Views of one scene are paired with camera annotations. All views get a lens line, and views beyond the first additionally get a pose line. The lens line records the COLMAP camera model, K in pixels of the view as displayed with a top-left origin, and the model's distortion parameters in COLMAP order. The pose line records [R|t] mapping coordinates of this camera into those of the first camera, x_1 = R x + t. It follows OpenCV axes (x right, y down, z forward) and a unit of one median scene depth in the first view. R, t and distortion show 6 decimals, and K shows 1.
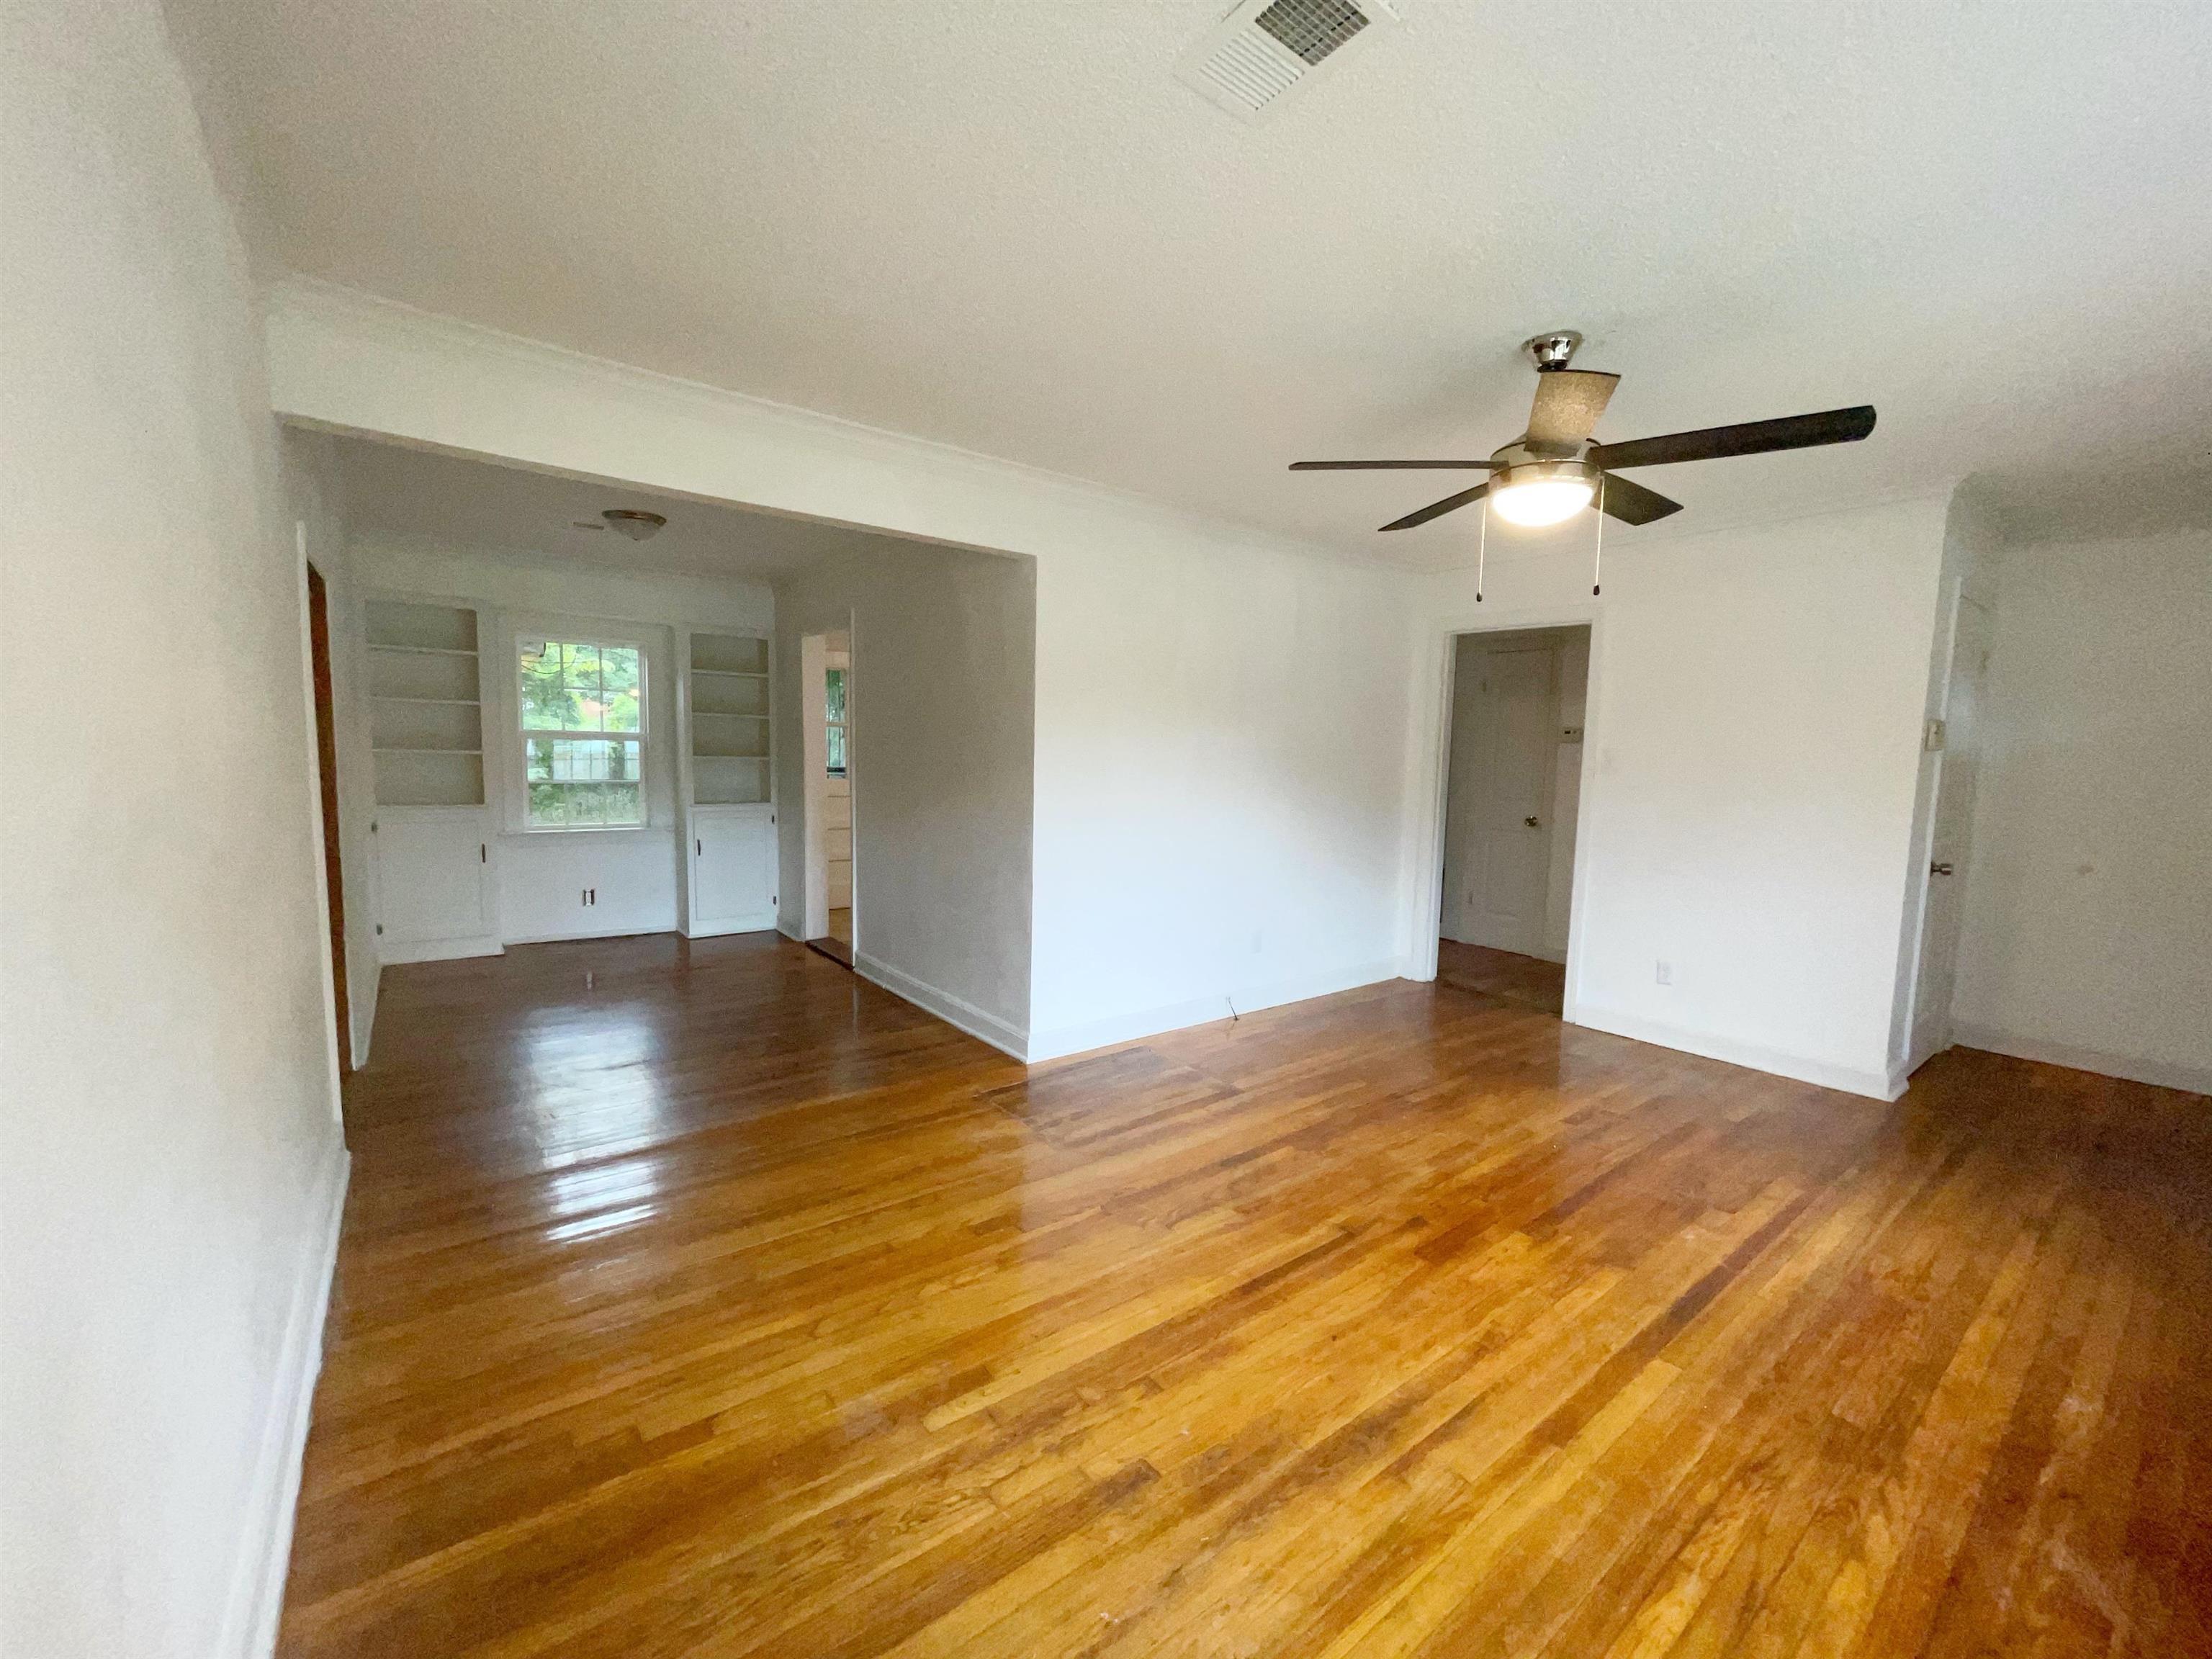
lens RADIAL K [[894.3, 0, 1106.0], [0, 894.3, 827.2], [0, 0, 1]] dist [-0.002987, 0.000020]
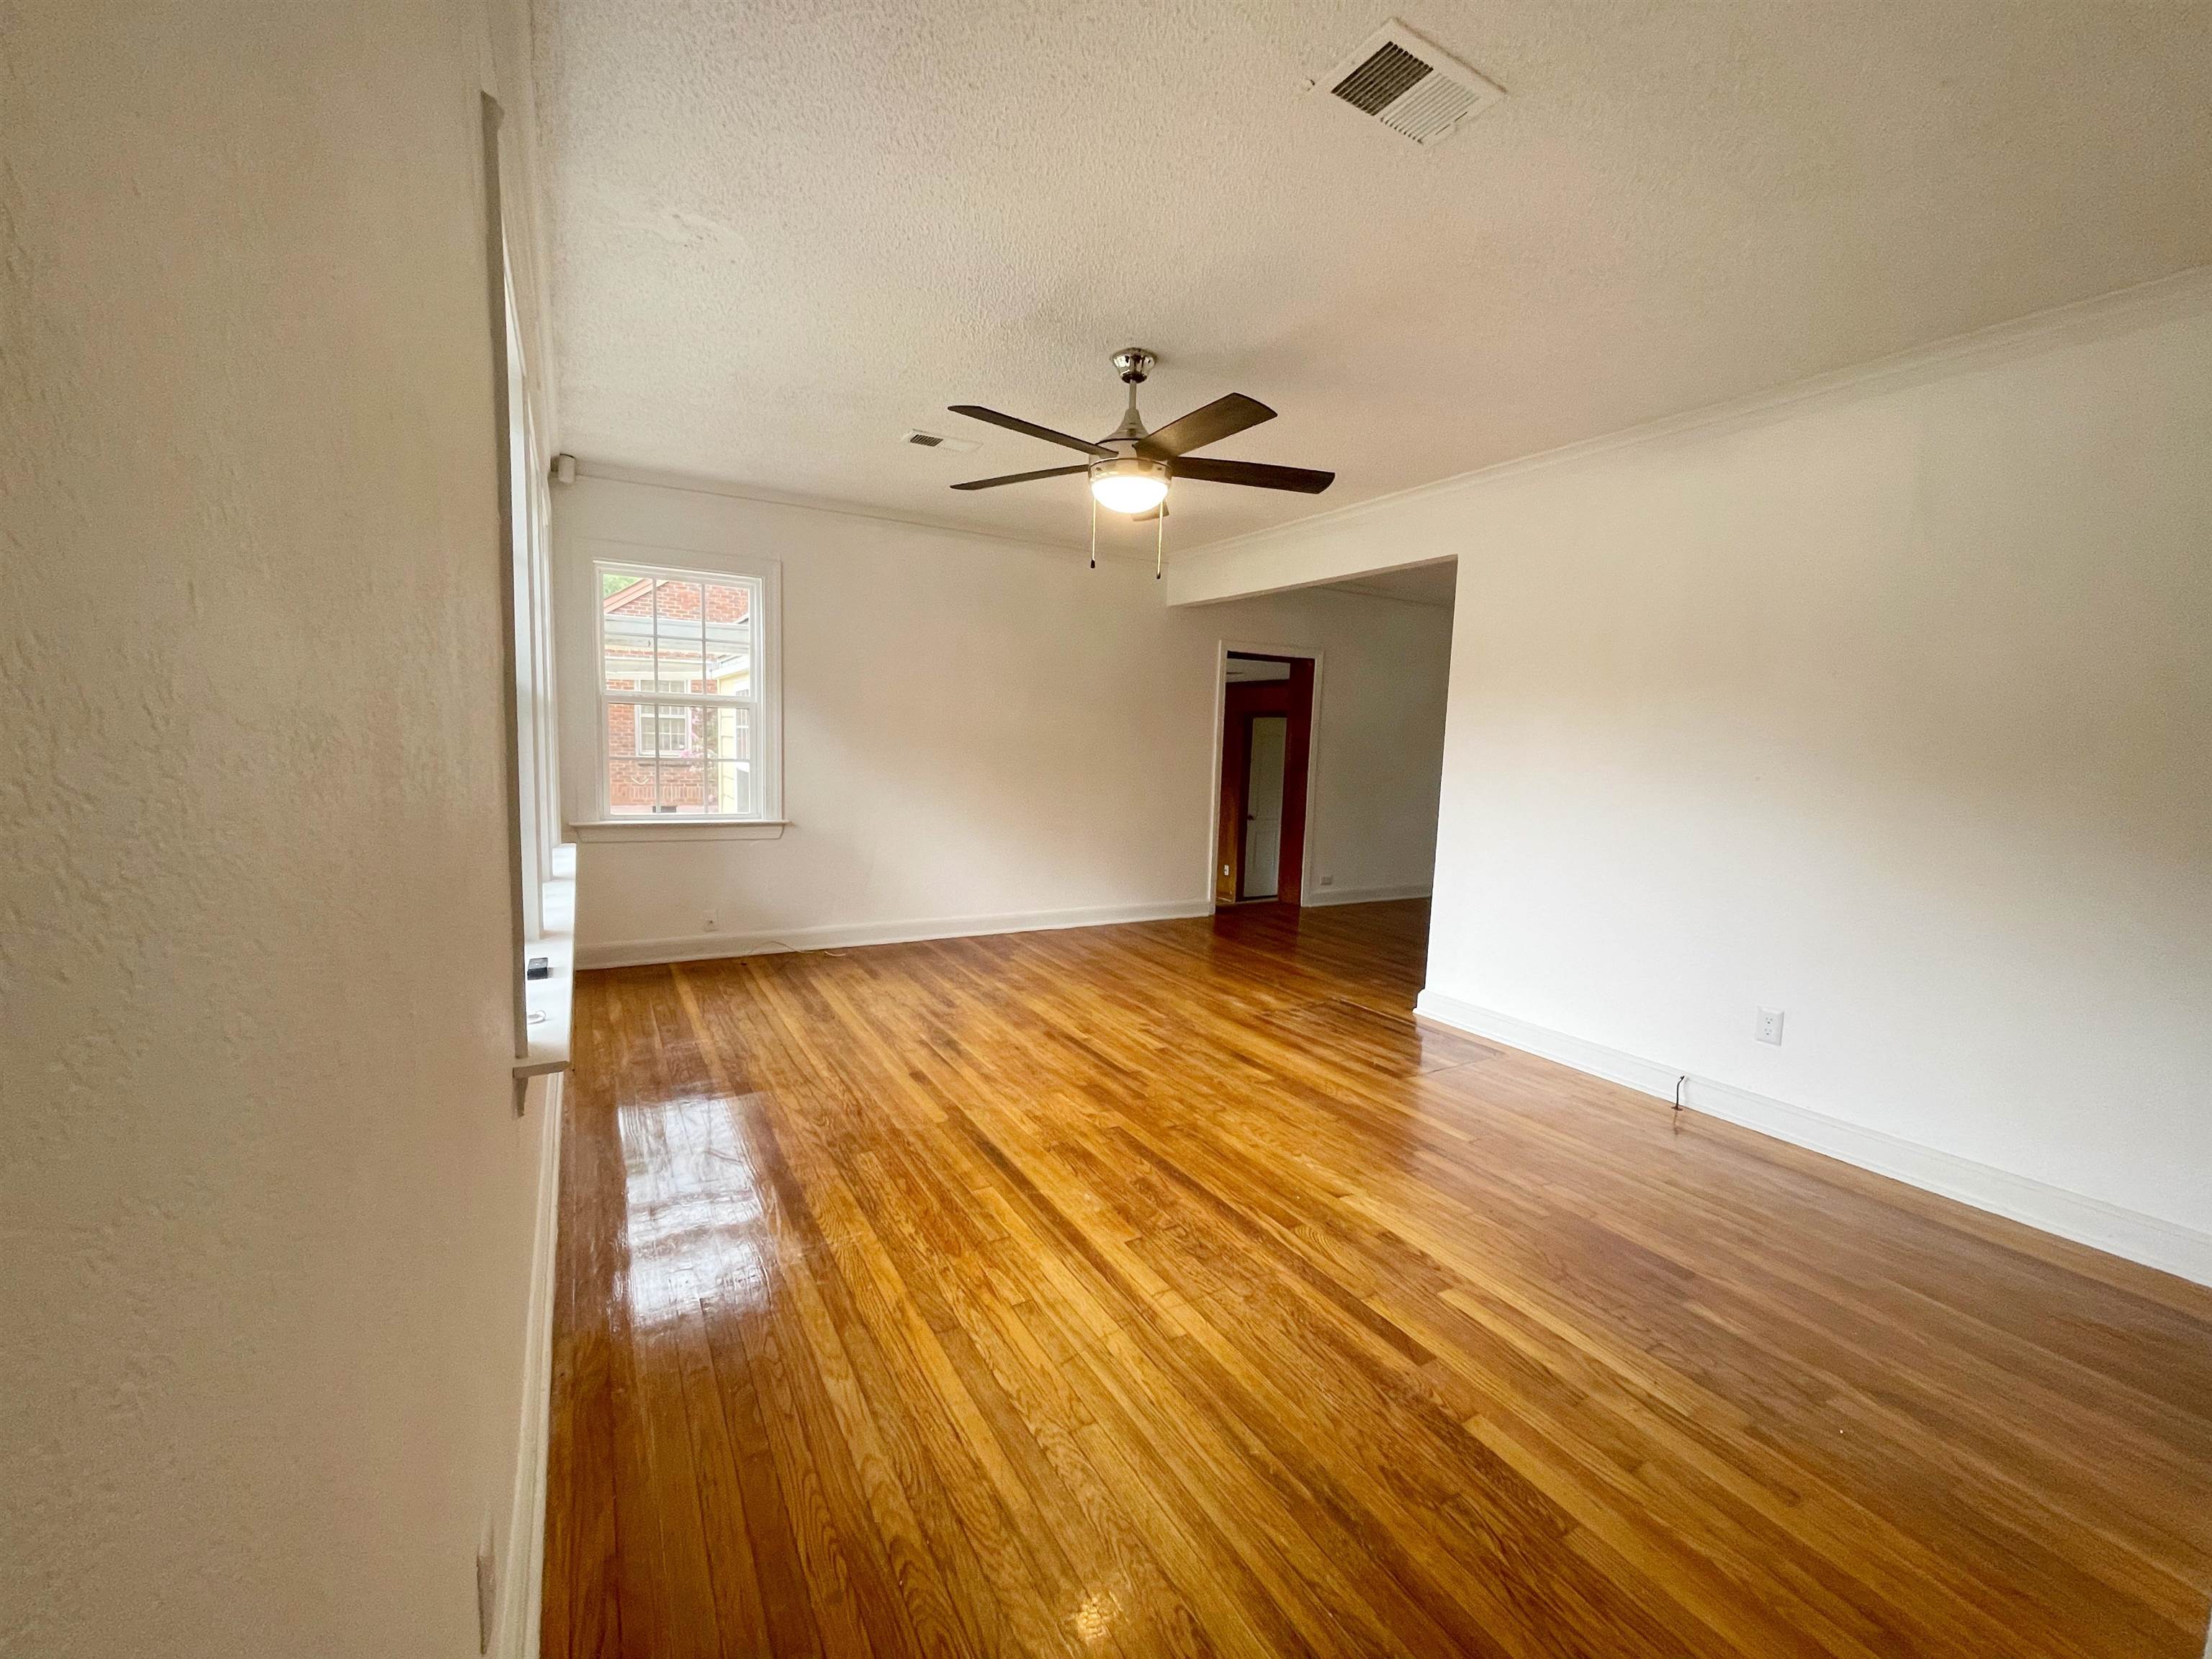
lens RADIAL K [[894.3, 0, 1106.7], [0, 894.3, 834.0], [0, 0, 1]] dist [-0.002987, 0.000020]
pose [[-0.124241, 0.080202, -0.989005, 1.779738], [-0.122150, 0.987910, 0.095458, -0.026020], [0.984705, 0.132667, -0.112942, 1.216423]]
